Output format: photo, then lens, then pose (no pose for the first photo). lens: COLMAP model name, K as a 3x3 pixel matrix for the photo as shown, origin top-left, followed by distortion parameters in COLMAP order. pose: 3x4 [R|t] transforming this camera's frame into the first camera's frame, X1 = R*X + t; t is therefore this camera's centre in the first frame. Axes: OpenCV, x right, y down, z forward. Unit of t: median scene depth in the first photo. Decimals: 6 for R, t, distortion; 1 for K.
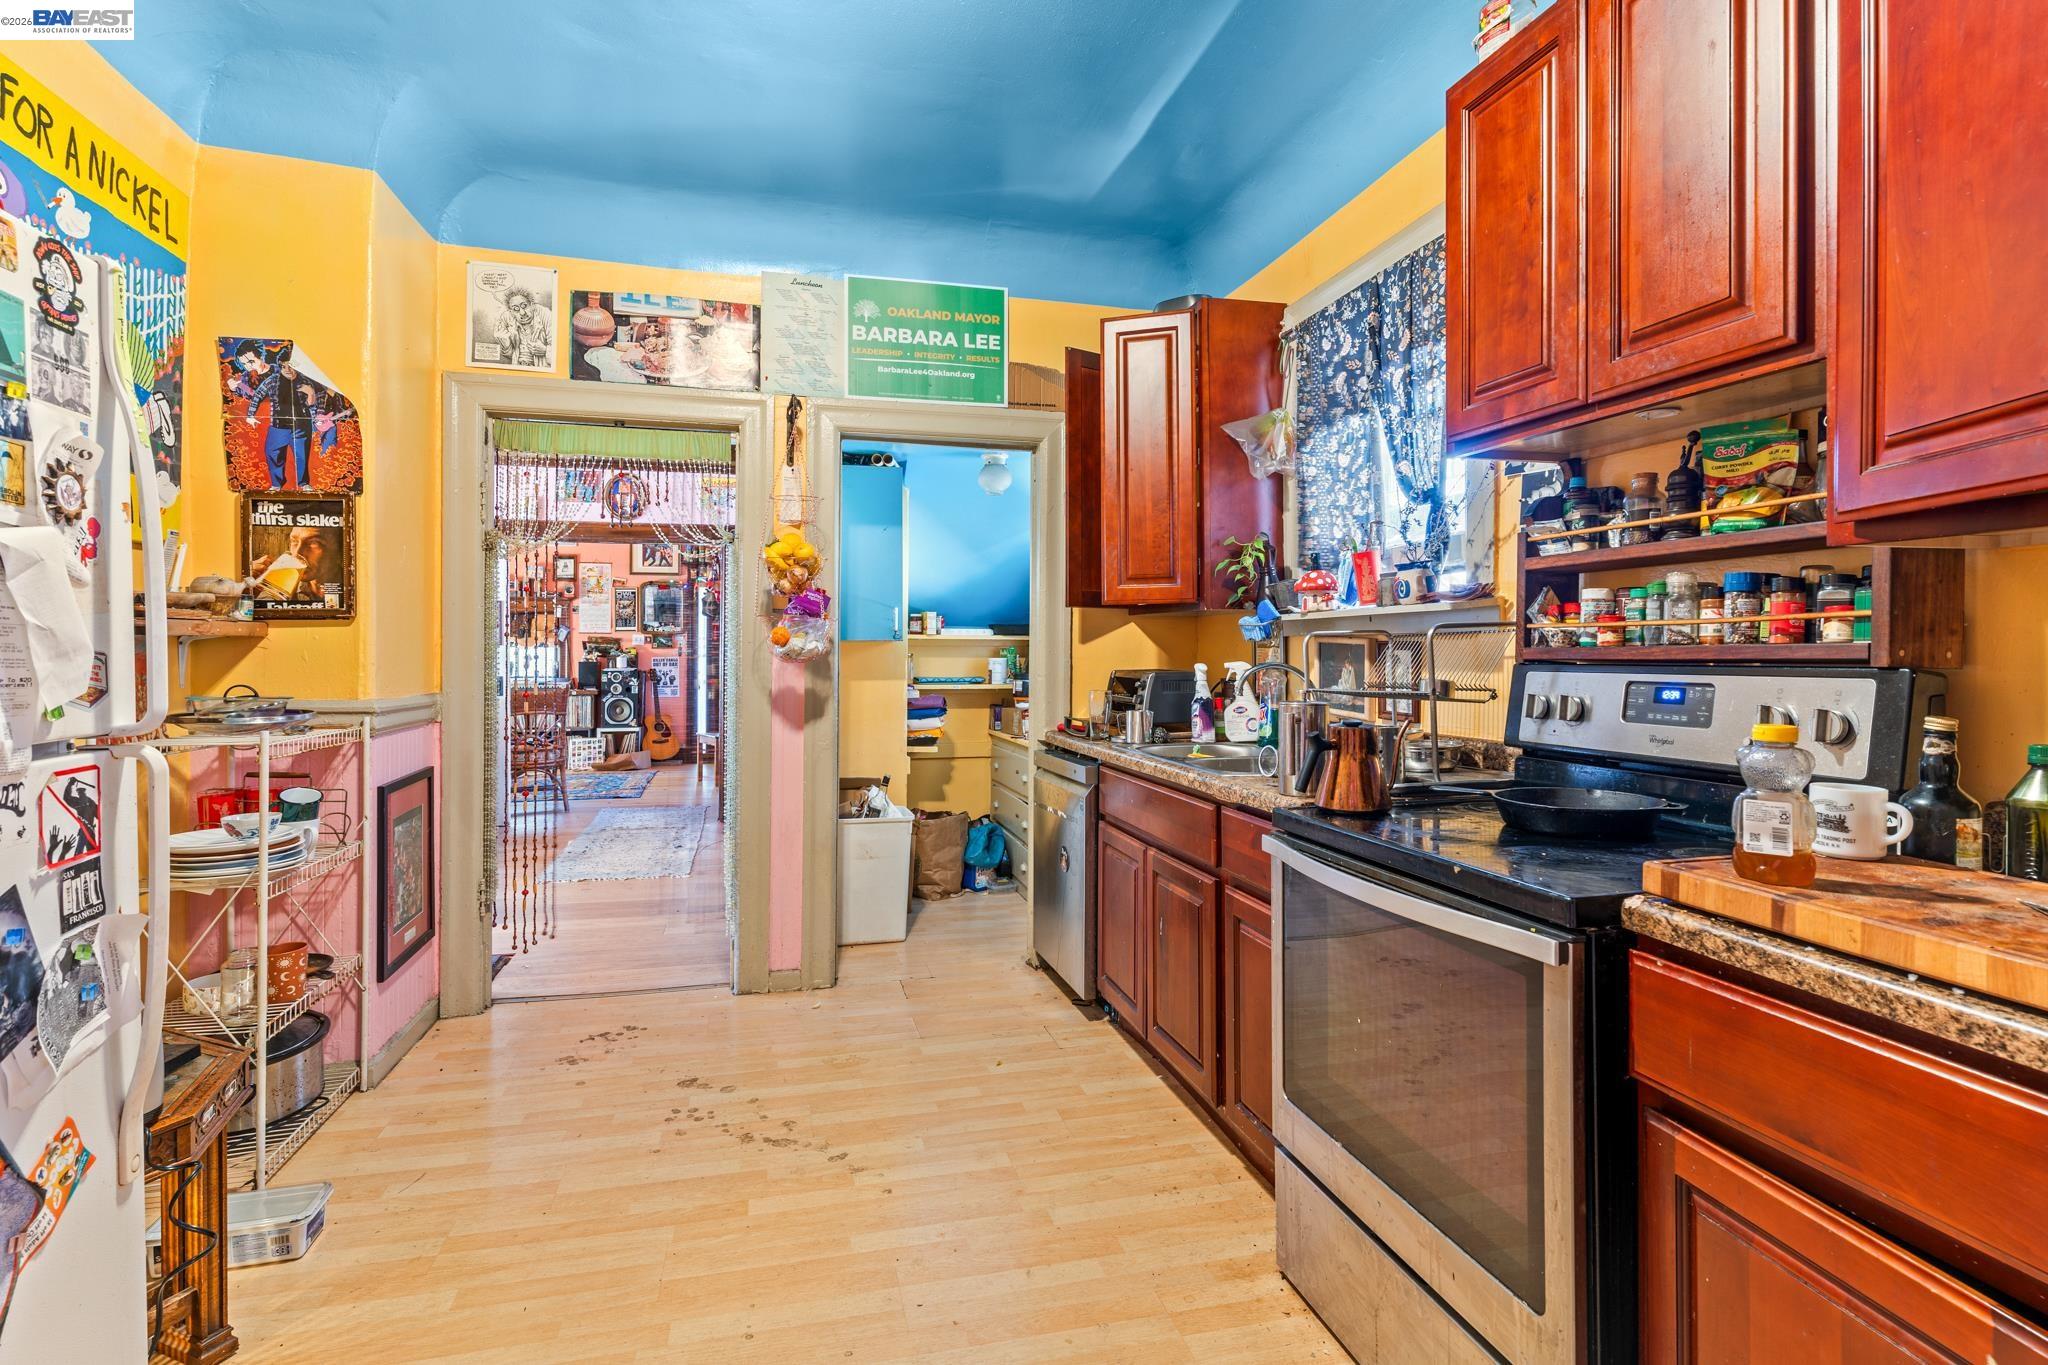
lens RADIAL K [[1002.4, 0, 1013.2], [0, 1002.4, 679.7], [0, 0, 1]] dist [0.001567, -0.000389]
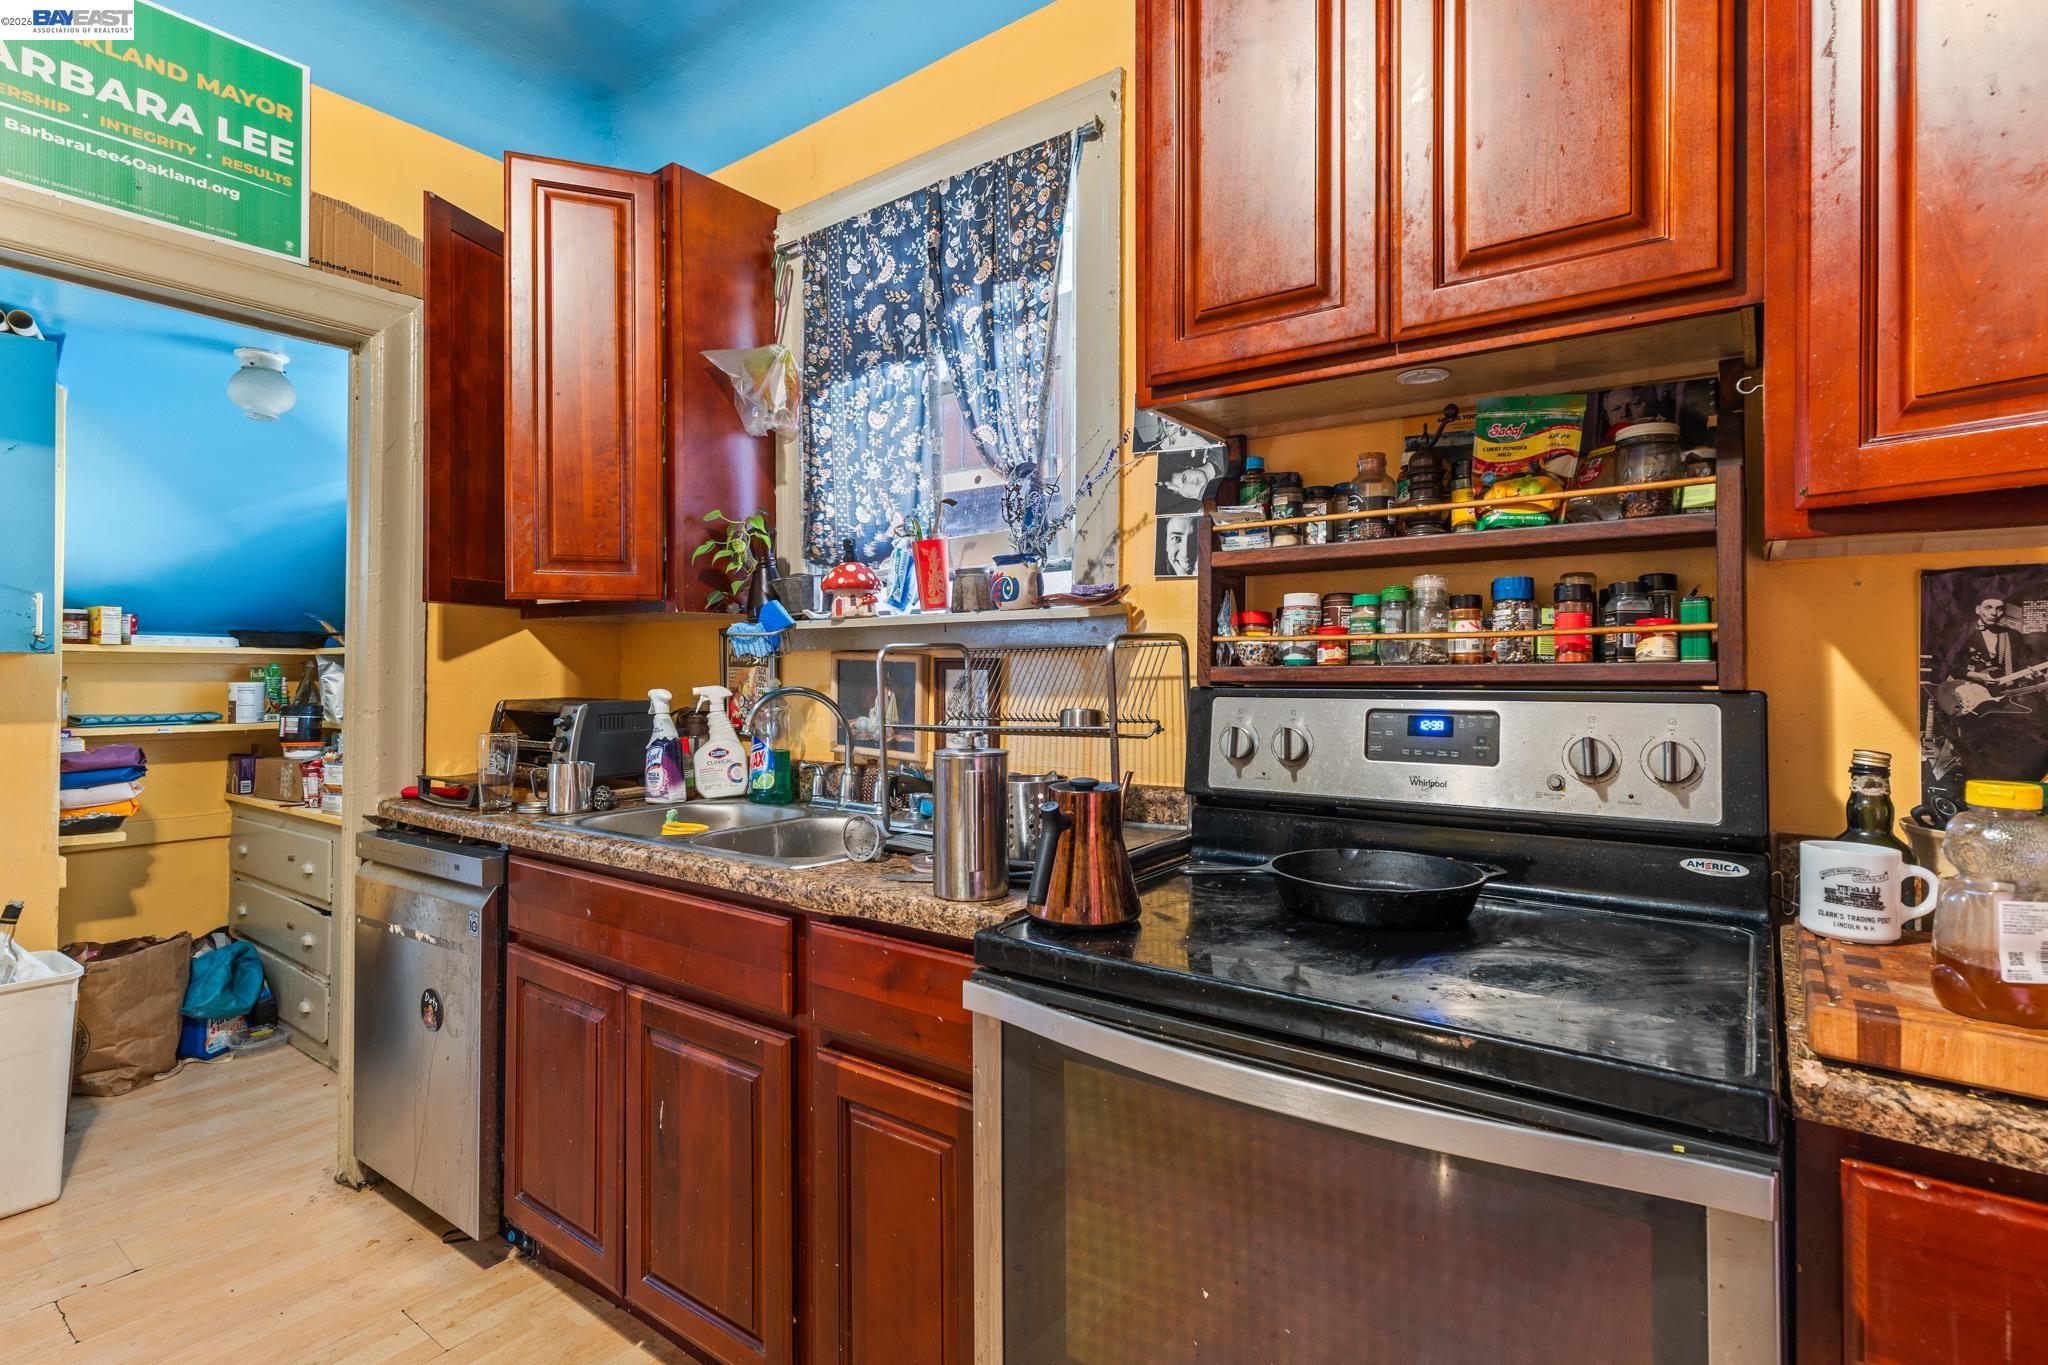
lens RADIAL K [[1002.4, 0, 1024.4], [0, 1002.4, 667.2], [0, 0, 1]] dist [0.001567, -0.000389]
pose [[0.775769, 0.000803, 0.631017, -0.060320], [0.019036, 0.999514, -0.024675, -0.009887], [-0.630730, 0.031154, 0.775377, 0.316237]]
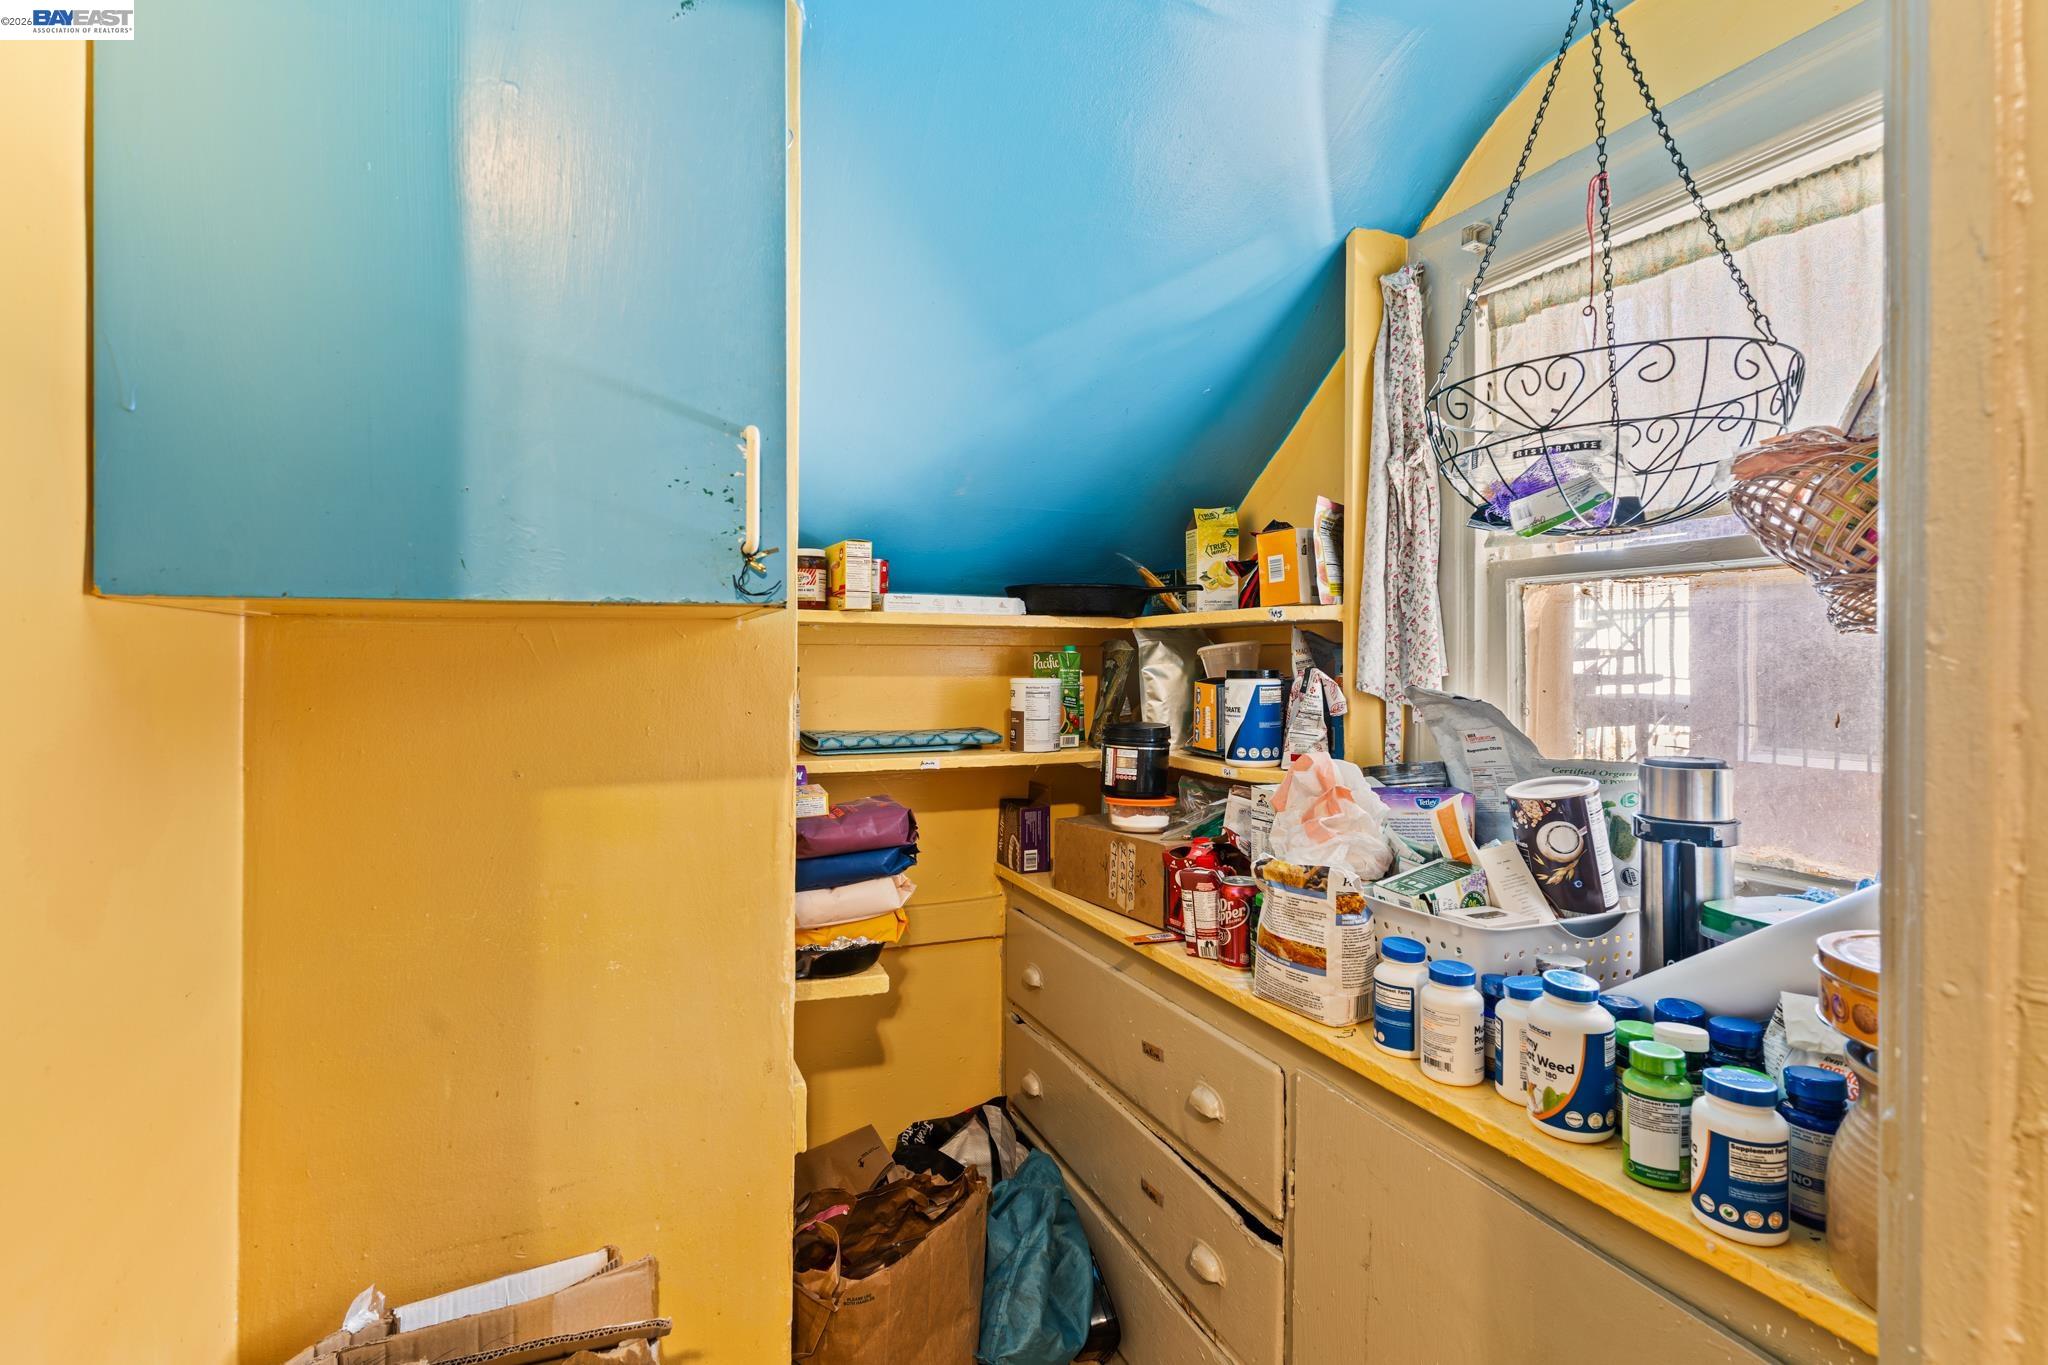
lens RADIAL K [[1002.4, 0, 1024.5], [0, 1002.4, 668.1], [0, 0, 1]] dist [0.001567, -0.000389]
pose [[0.988096, -0.002000, 0.153824, -0.131356], [0.004655, 0.999846, -0.016902, -0.033087], [-0.153767, 0.017417, 0.987954, 1.119198]]
